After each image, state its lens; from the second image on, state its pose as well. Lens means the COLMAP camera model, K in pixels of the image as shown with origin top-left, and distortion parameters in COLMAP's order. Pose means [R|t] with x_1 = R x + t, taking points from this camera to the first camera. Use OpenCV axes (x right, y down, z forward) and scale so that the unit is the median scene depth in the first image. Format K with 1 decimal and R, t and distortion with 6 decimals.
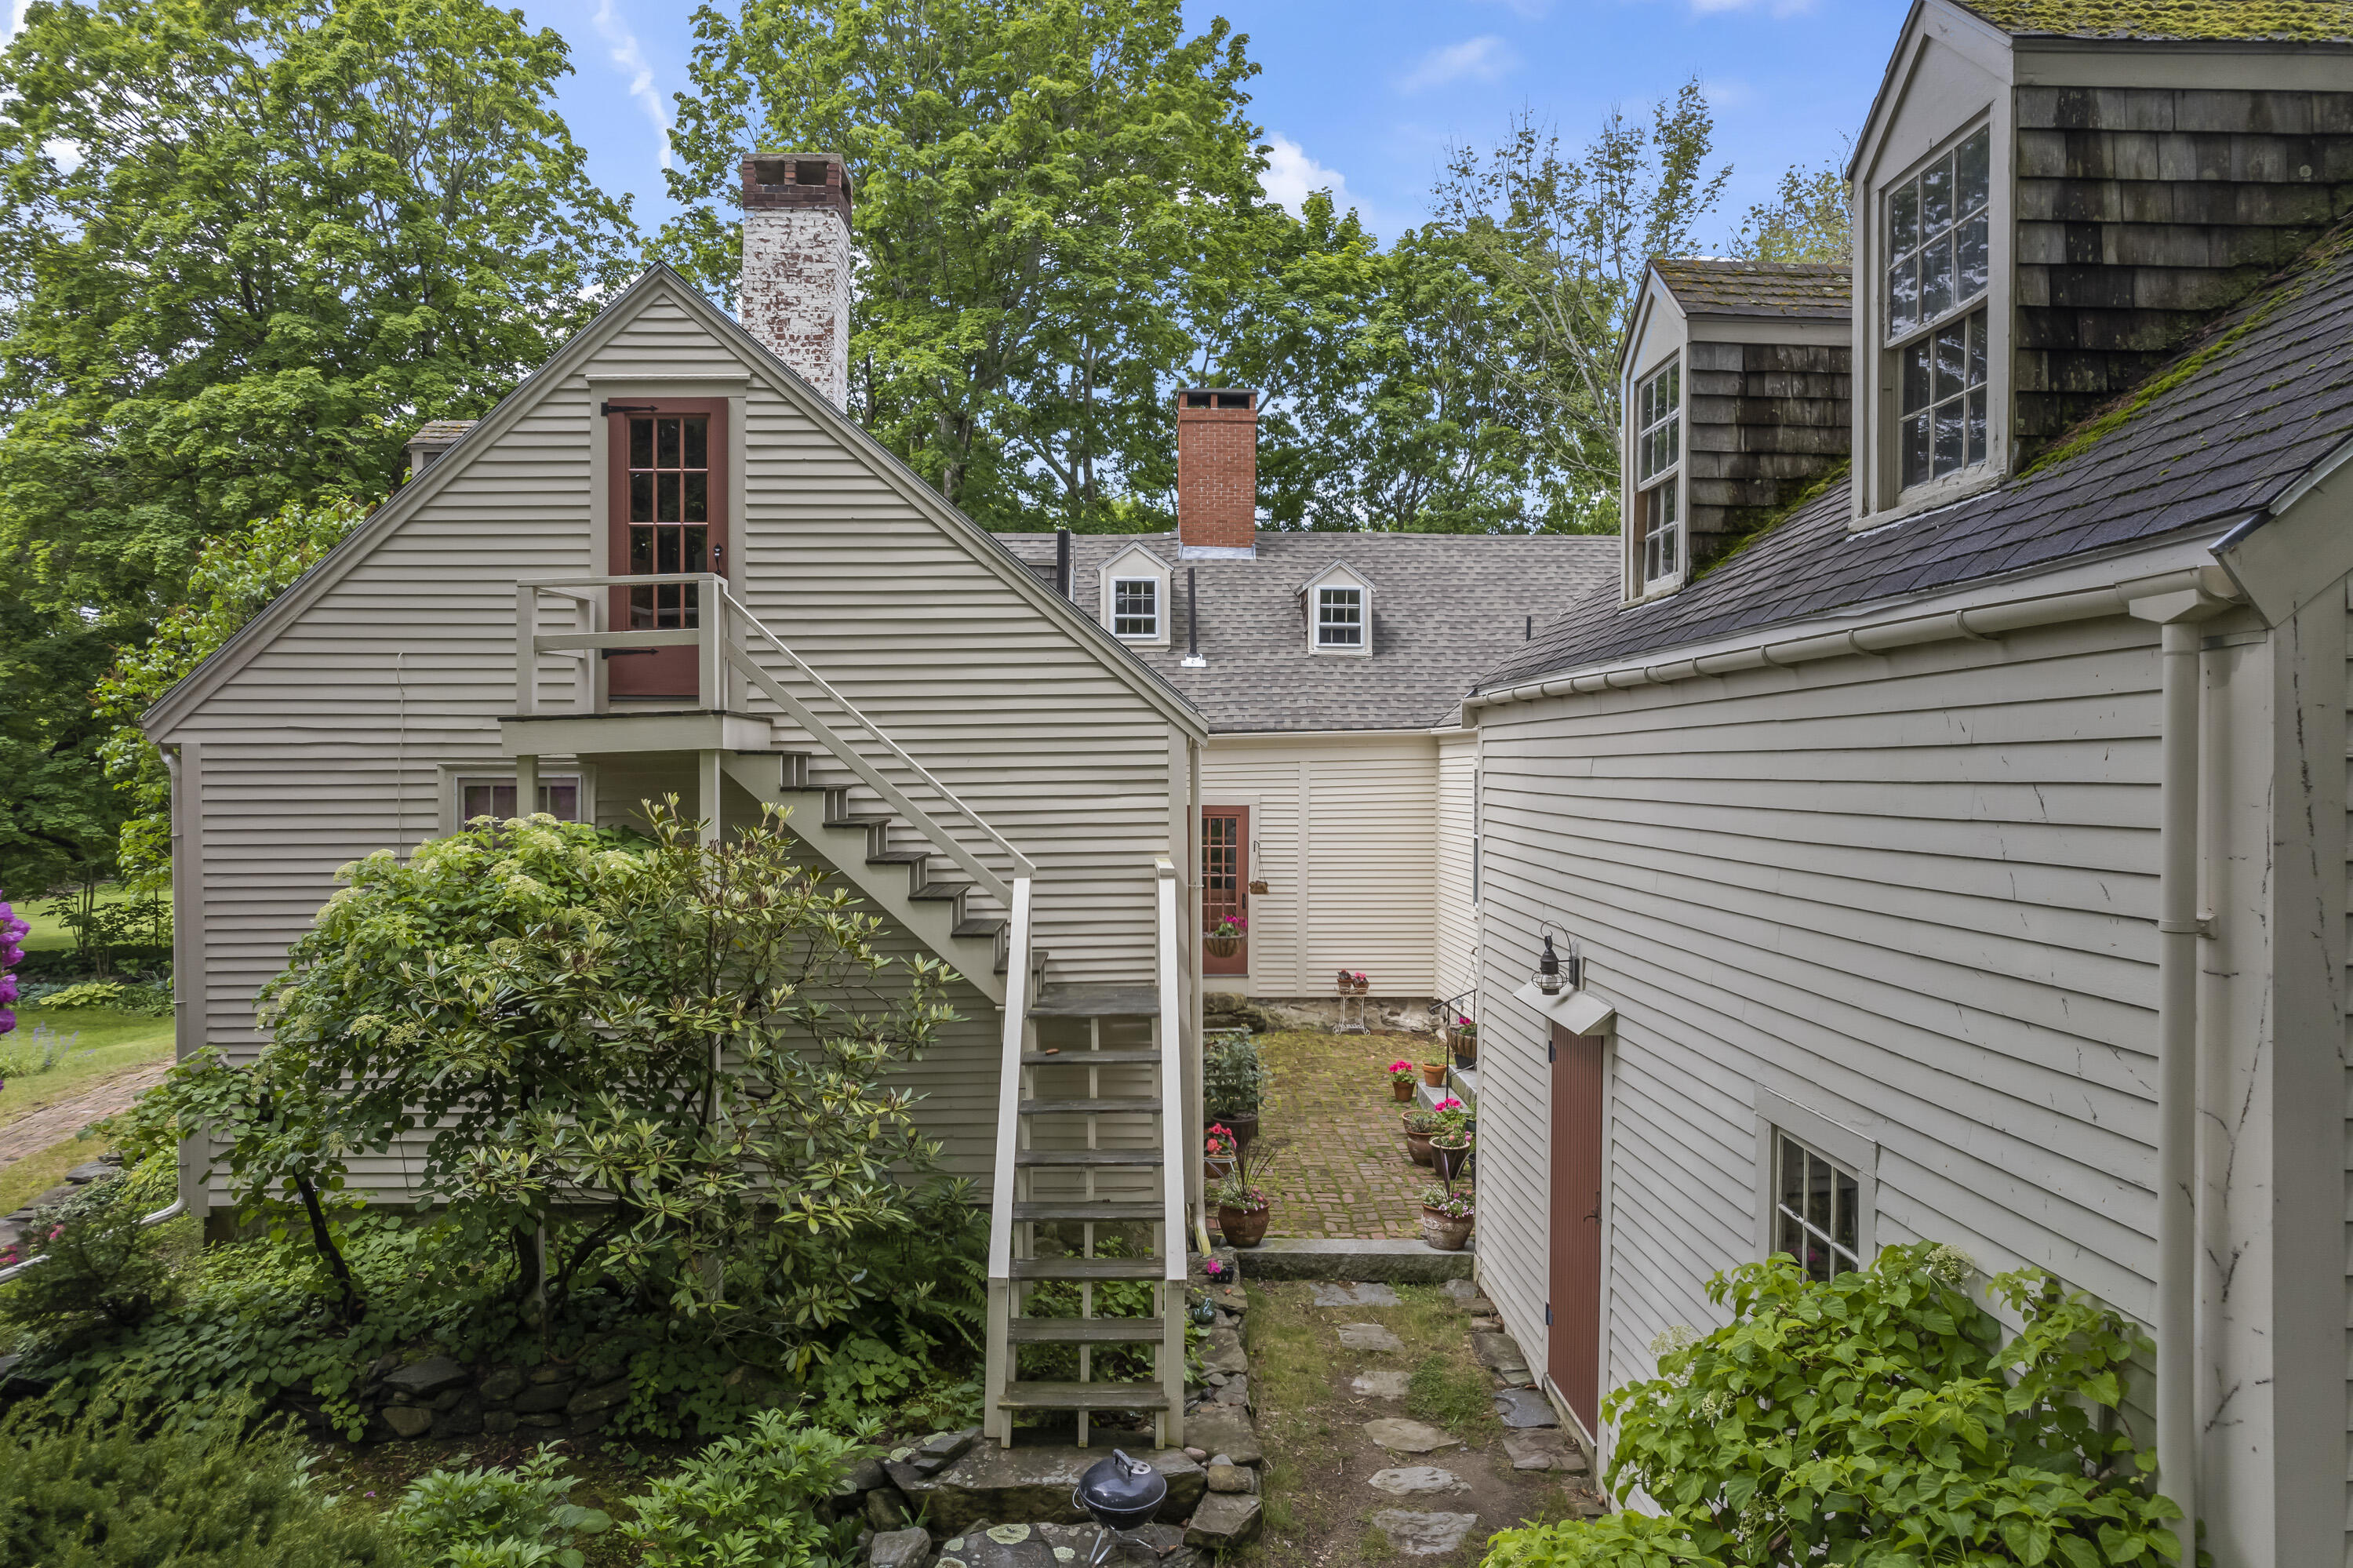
lens RADIAL K [[1493.5, 0, 1171.2], [0, 1493.5, 783.3], [0, 0, 1]] dist [-0.007436, 0.001515]
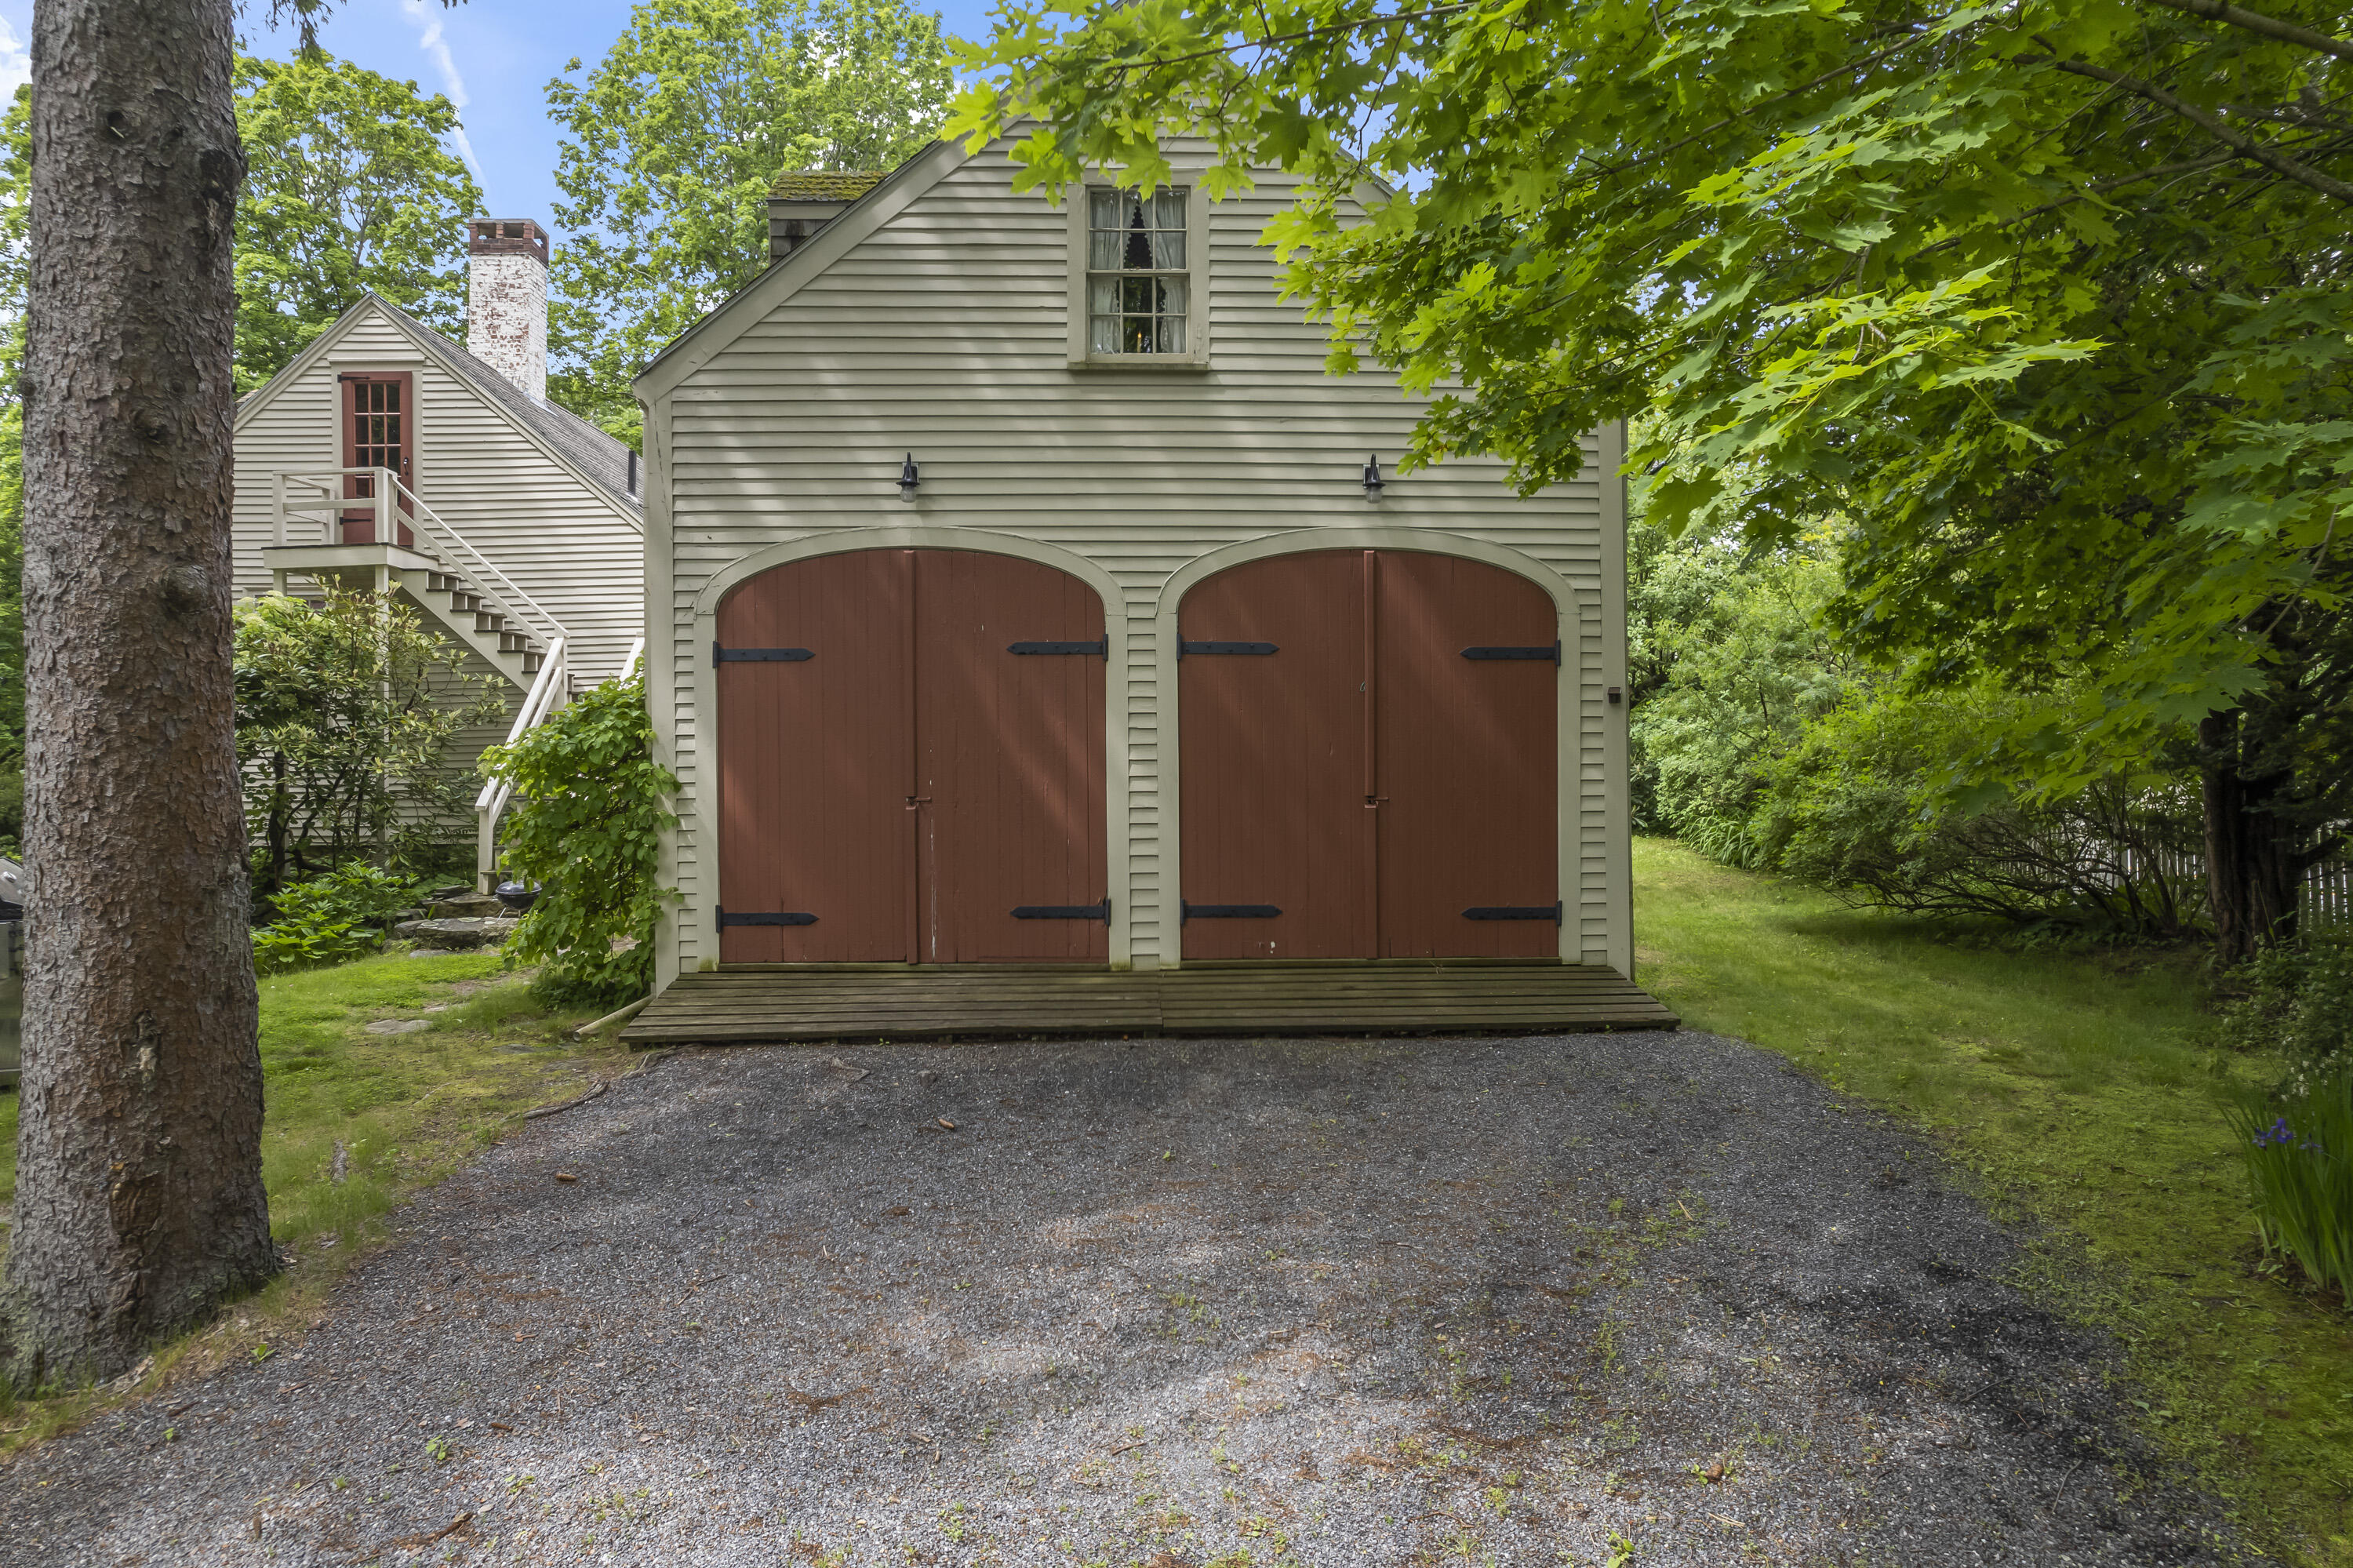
lens RADIAL K [[1493.5, 0, 1184.3], [0, 1493.5, 780.8], [0, 0, 1]] dist [-0.007436, 0.001515]
pose [[0.999970, -0.007662, 0.001073, 0.225370], [0.007667, 0.999958, -0.005031, 0.087488], [-0.001034, 0.005039, 0.999987, -0.272941]]
